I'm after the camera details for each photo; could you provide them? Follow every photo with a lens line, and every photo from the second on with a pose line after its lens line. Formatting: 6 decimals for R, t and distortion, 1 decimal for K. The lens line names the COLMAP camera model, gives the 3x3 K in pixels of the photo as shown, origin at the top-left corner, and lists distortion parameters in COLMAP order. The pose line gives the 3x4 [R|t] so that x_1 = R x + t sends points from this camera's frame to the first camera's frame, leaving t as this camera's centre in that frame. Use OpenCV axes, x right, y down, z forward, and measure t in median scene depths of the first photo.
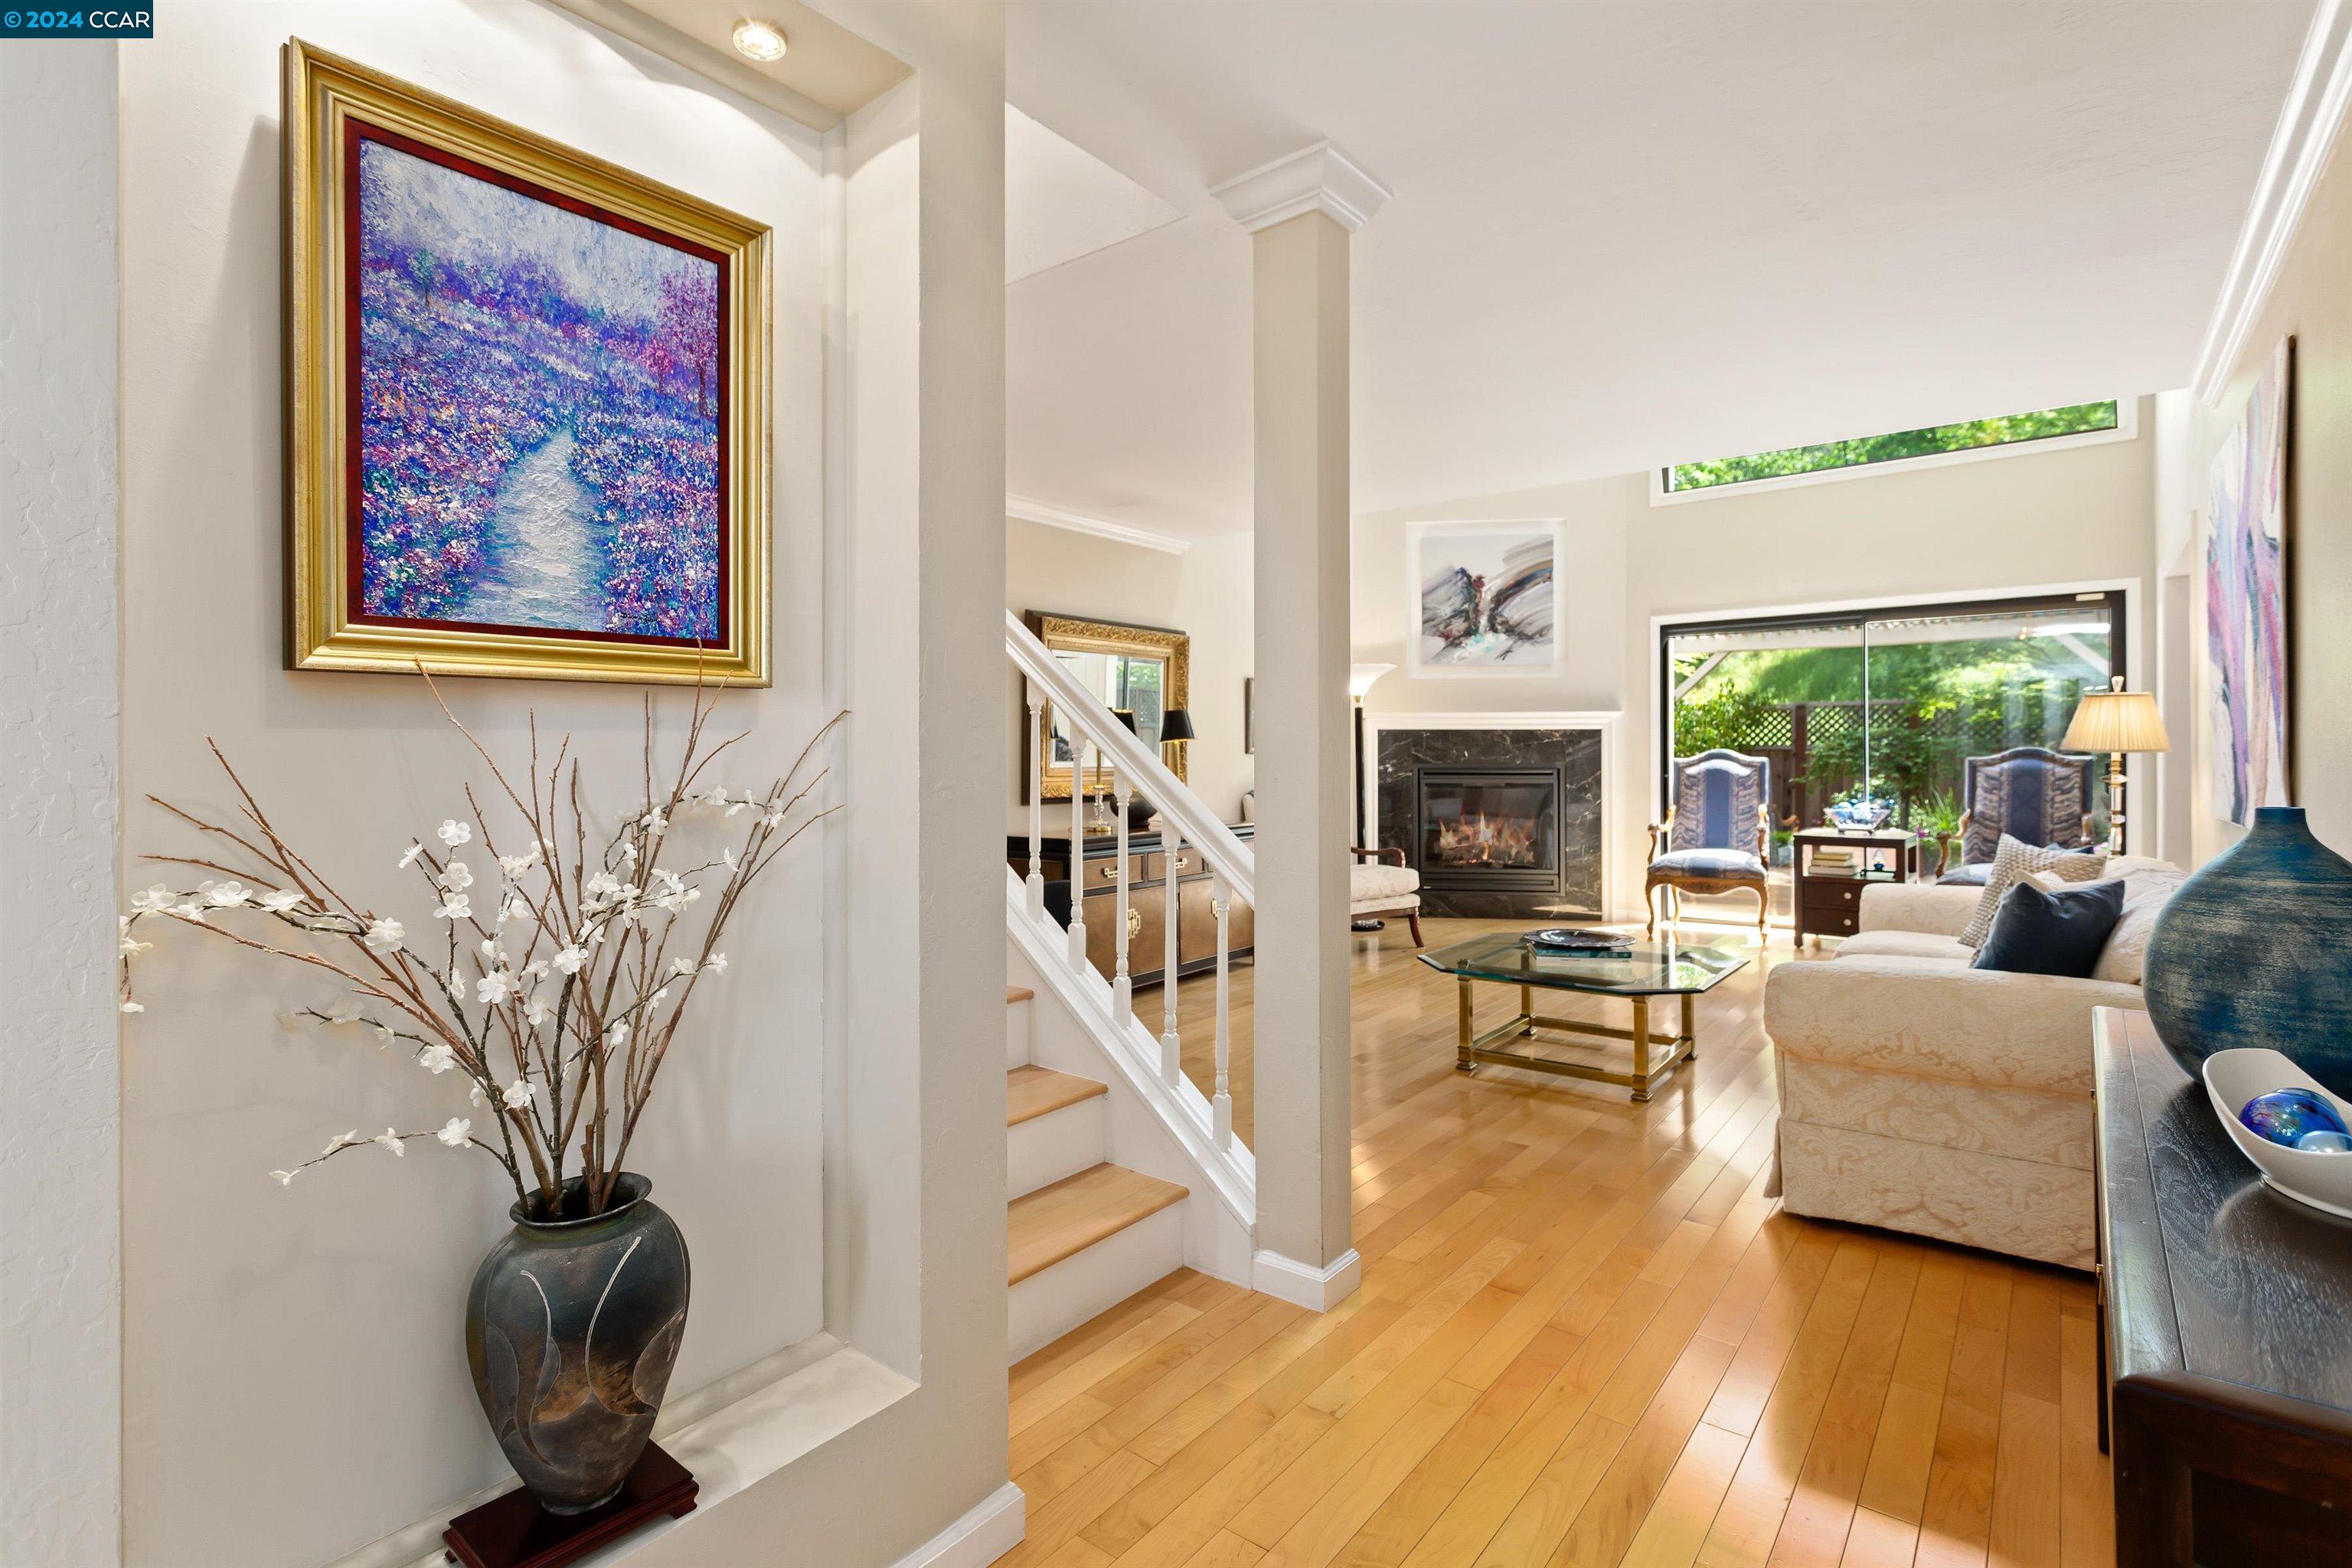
lens RADIAL K [[1114.7, 0, 1178.2], [0, 1114.7, 757.1], [0, 0, 1]] dist [0.002266, 0.000365]
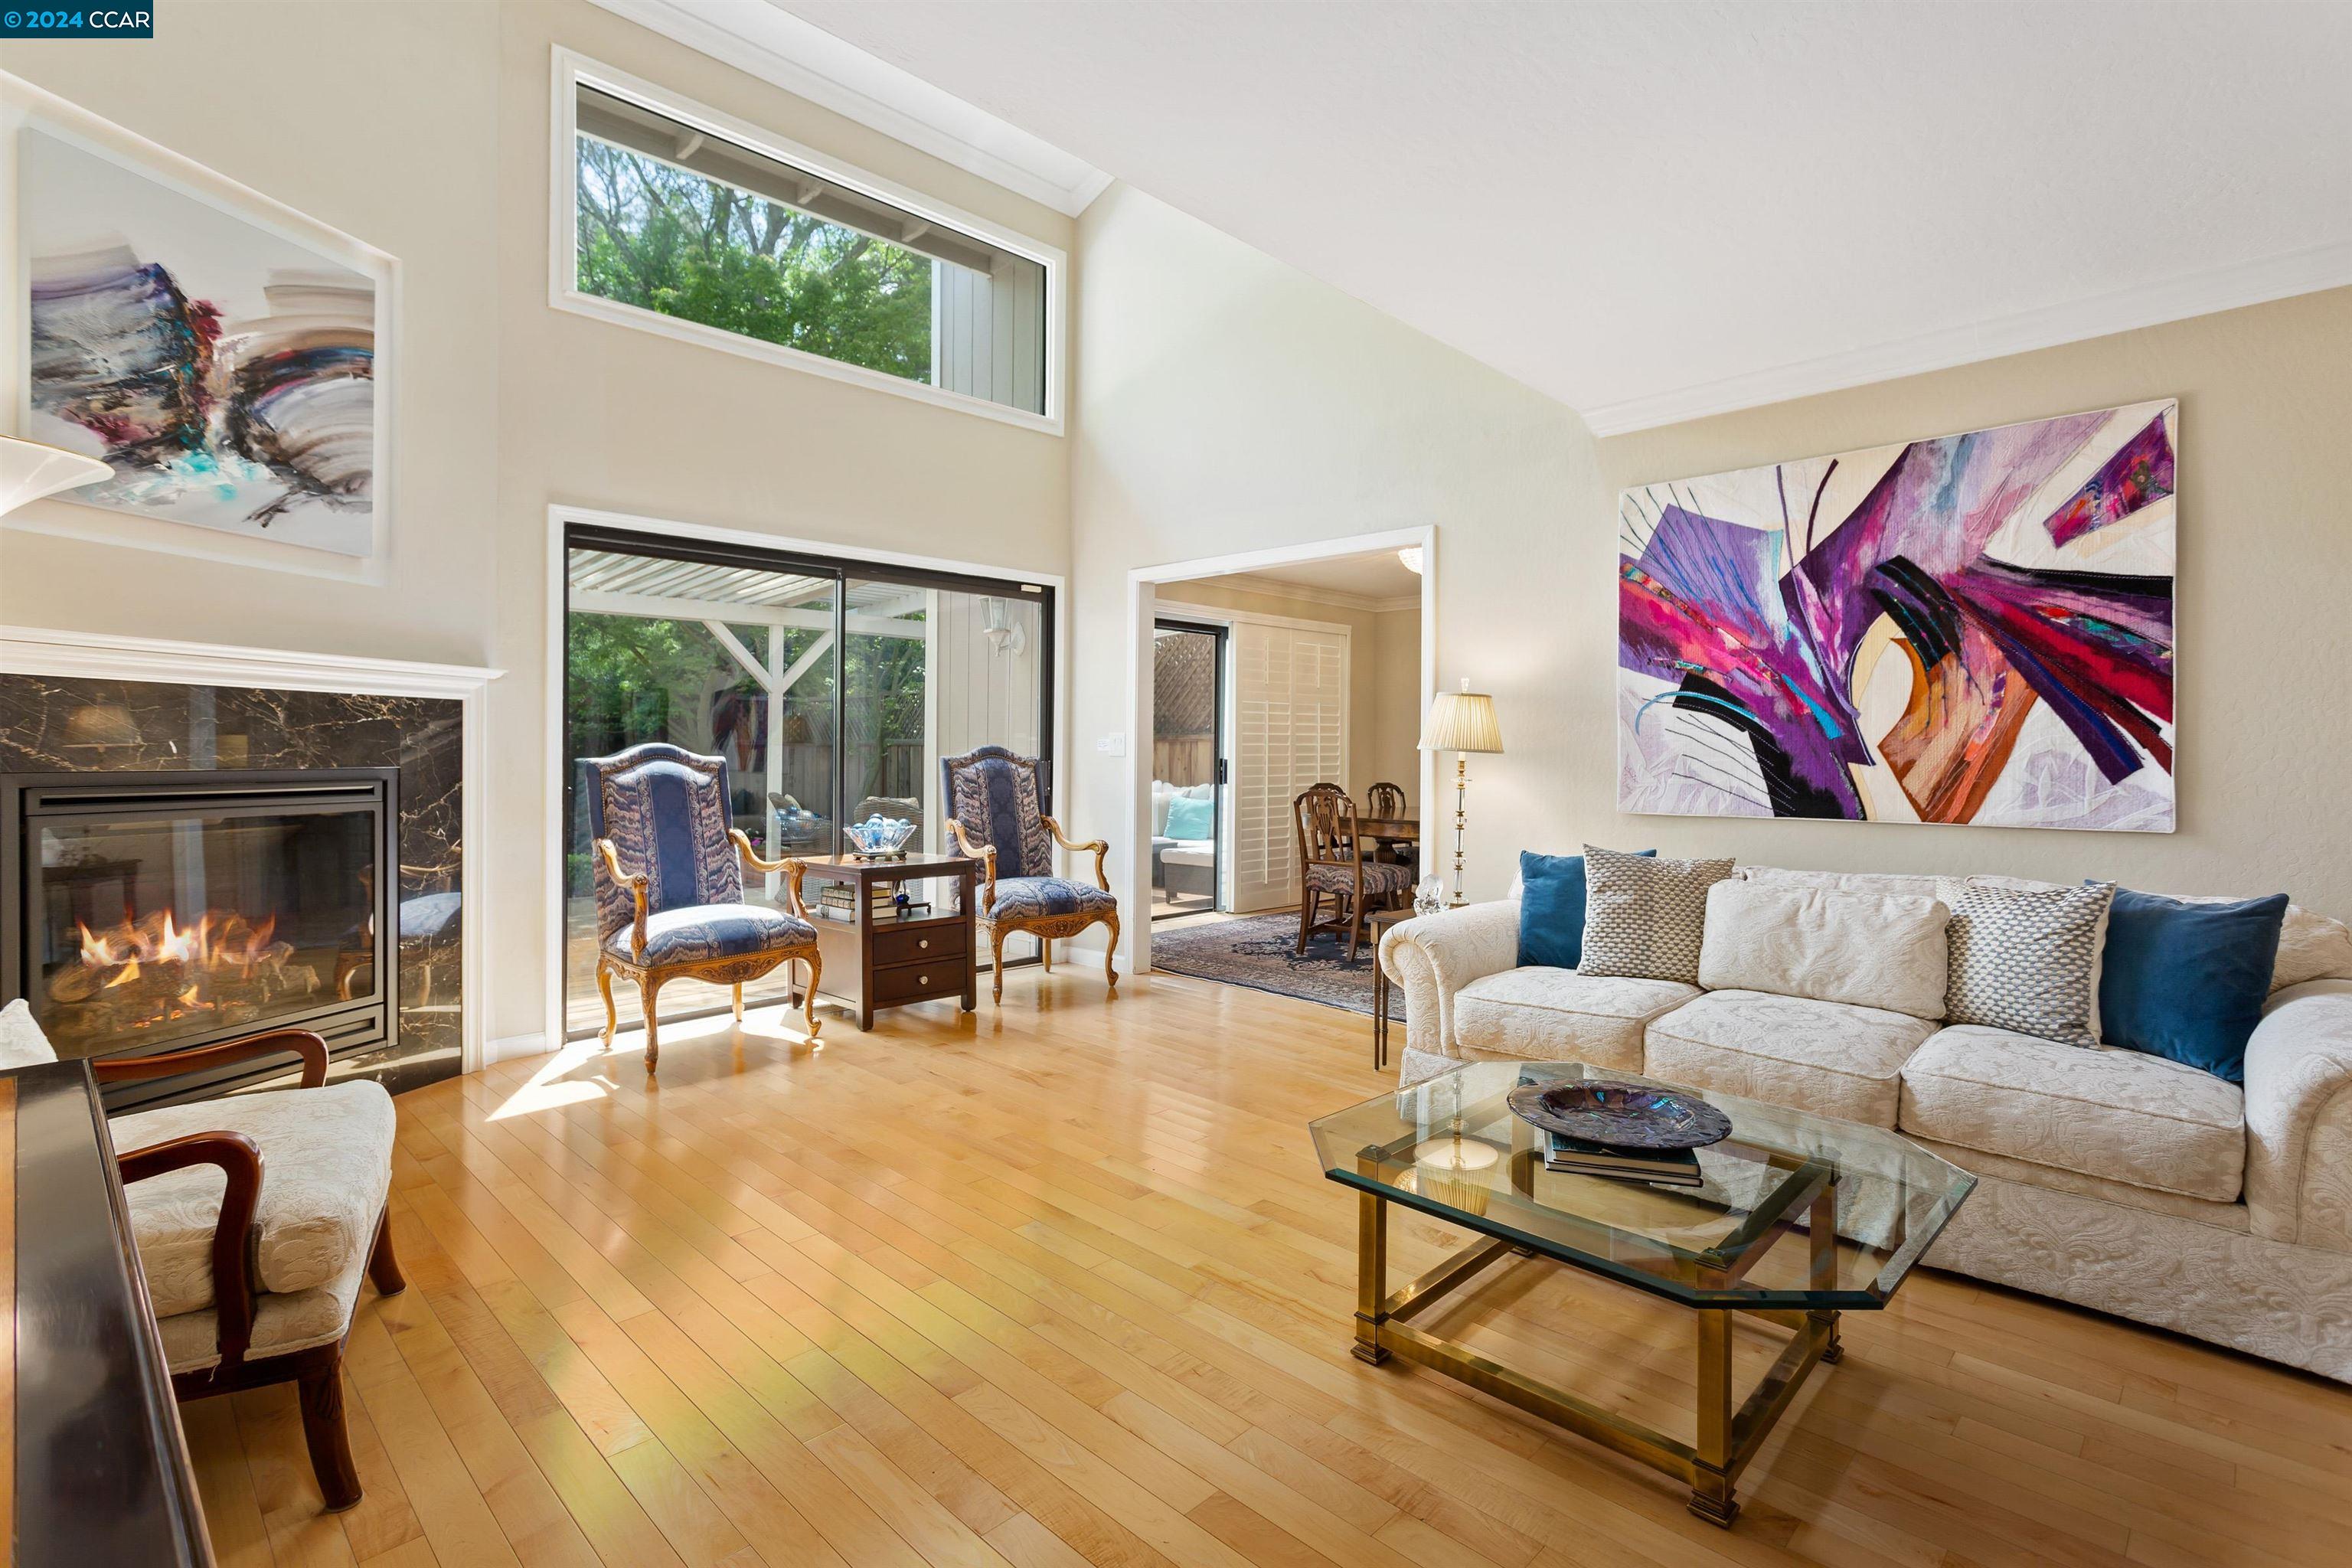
lens RADIAL K [[1114.7, 0, 1177.7], [0, 1114.7, 761.7], [0, 0, 1]] dist [0.002266, 0.000365]
pose [[0.106167, -0.007594, 0.994319, -0.098188], [-0.006122, 0.999947, 0.008290, -0.003508], [-0.994329, -0.006968, 0.106115, 0.633955]]
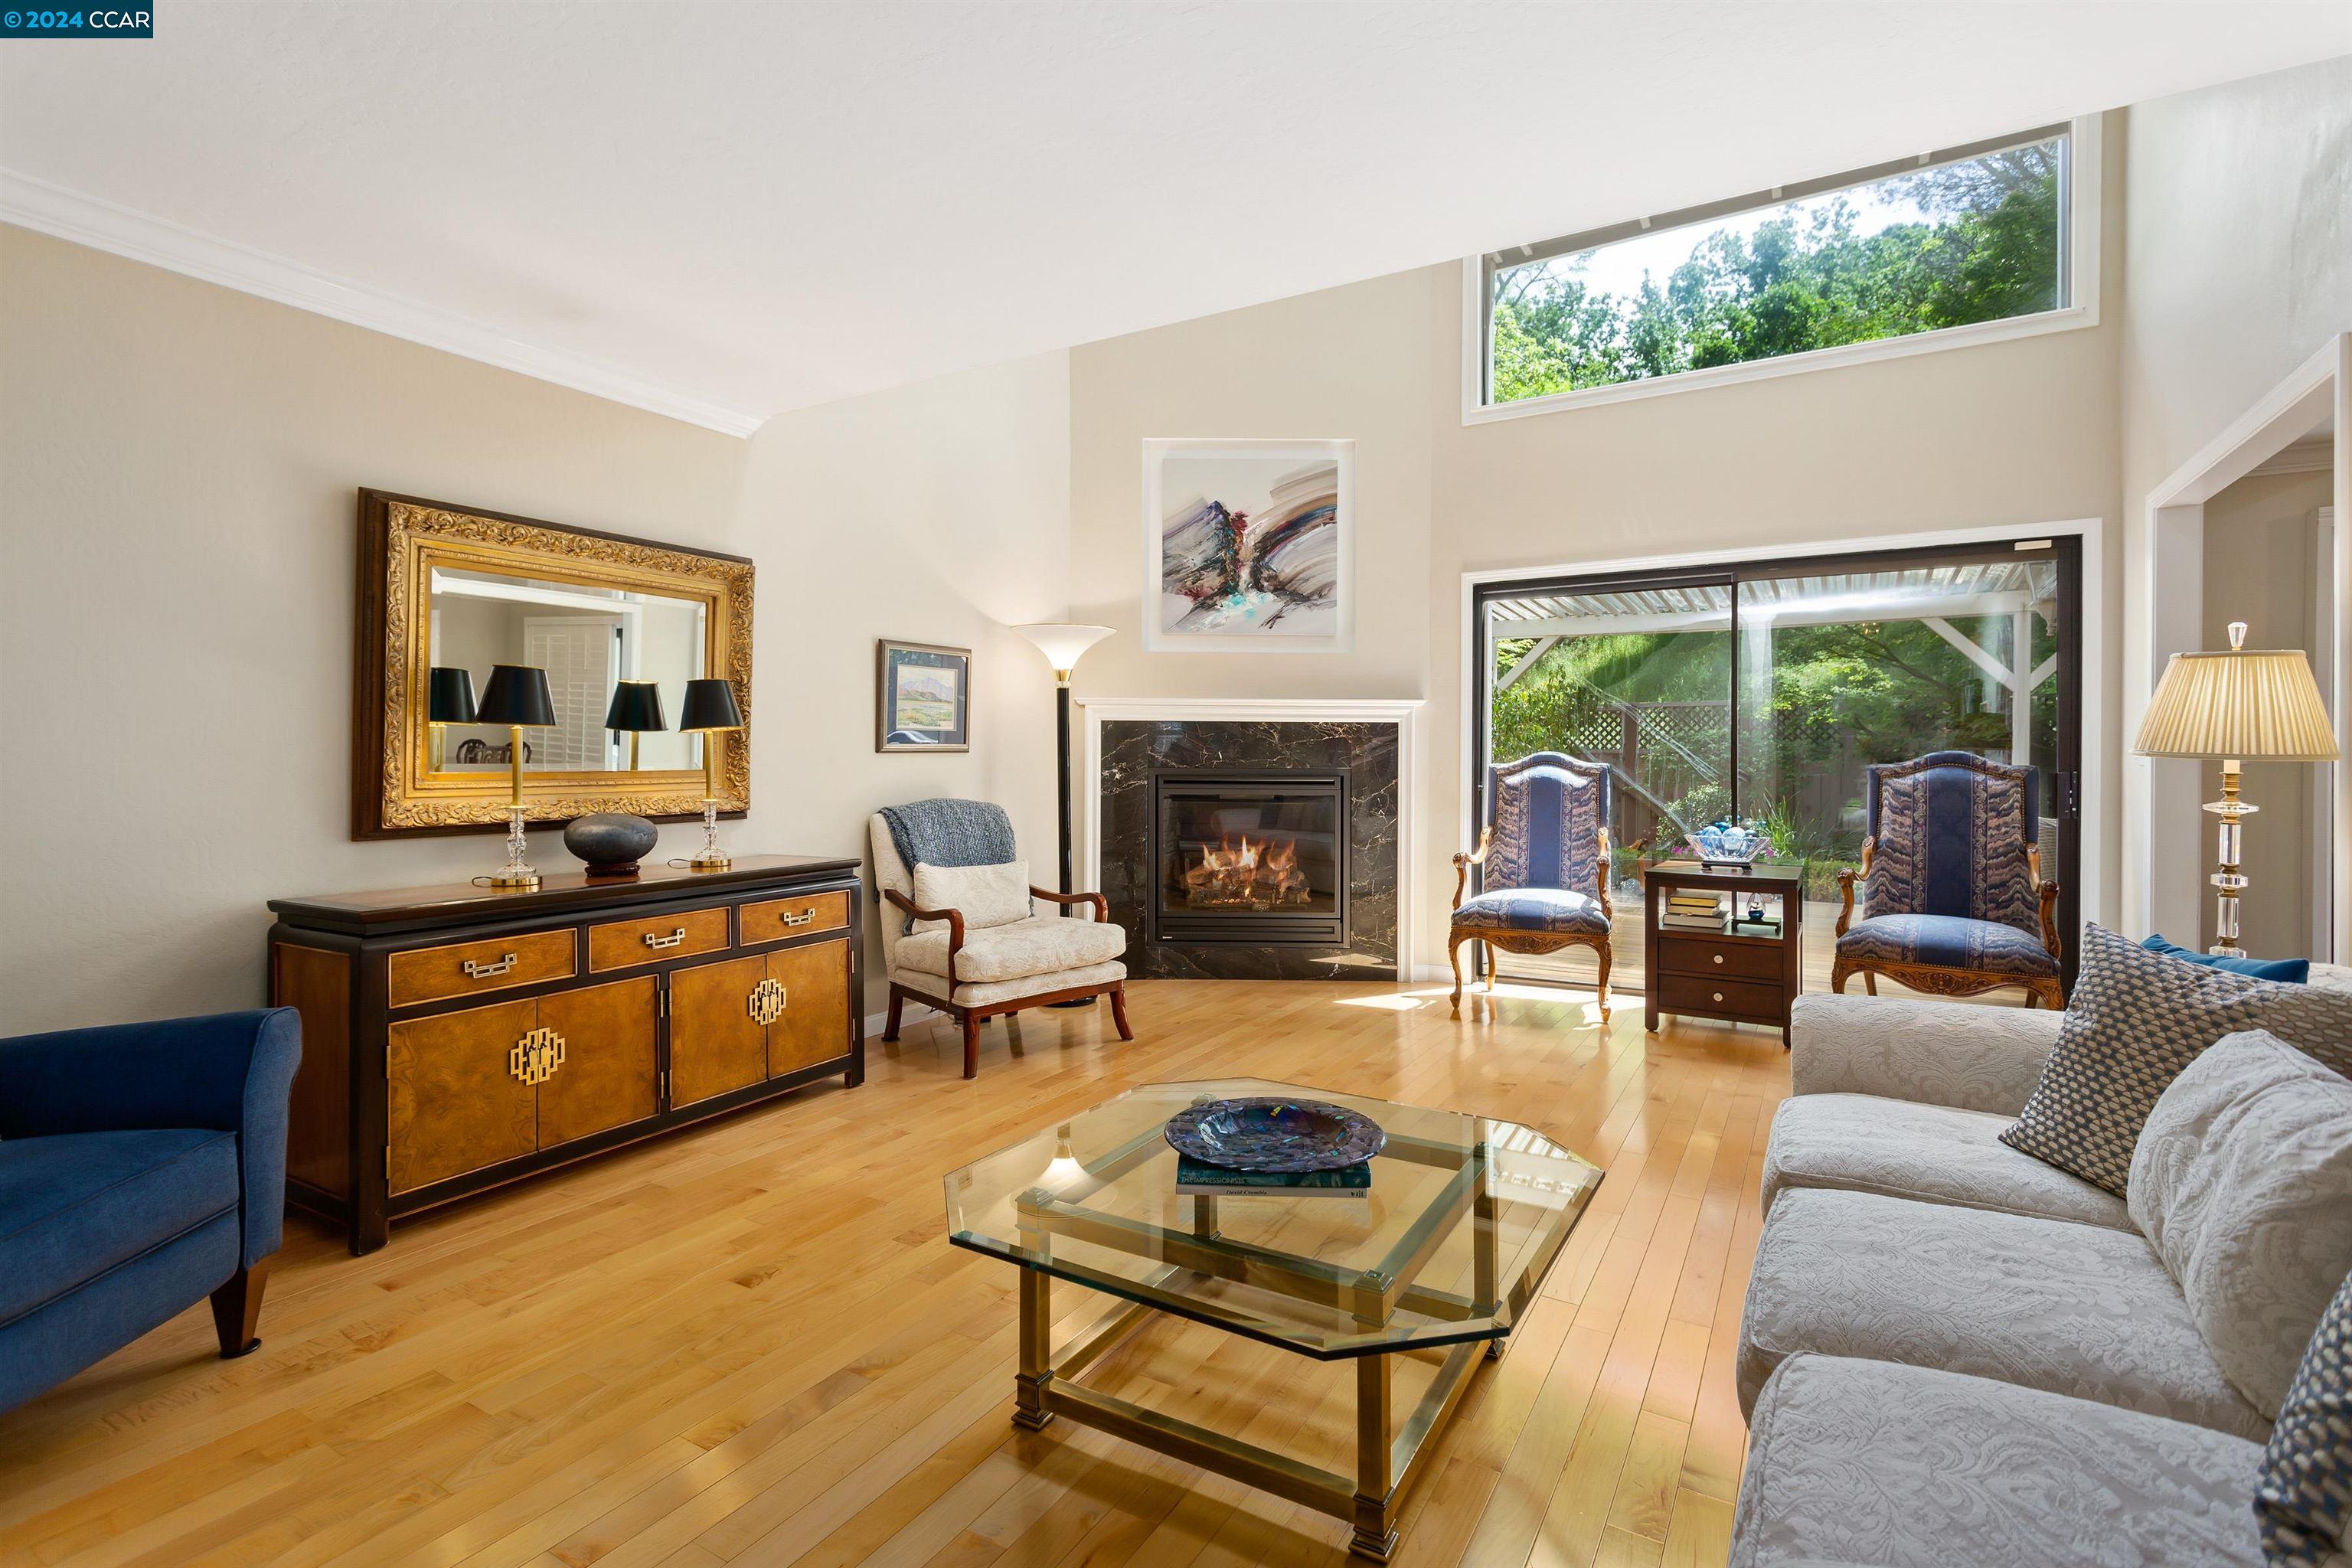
lens RADIAL K [[1114.7, 0, 1174.9], [0, 1114.7, 759.9], [0, 0, 1]] dist [0.002266, 0.000365]
pose [[0.991521, 0.006755, 0.129774, 0.139129], [-0.006985, 0.999975, 0.001310, -0.000699], [-0.129762, -0.002206, 0.991543, 0.288642]]
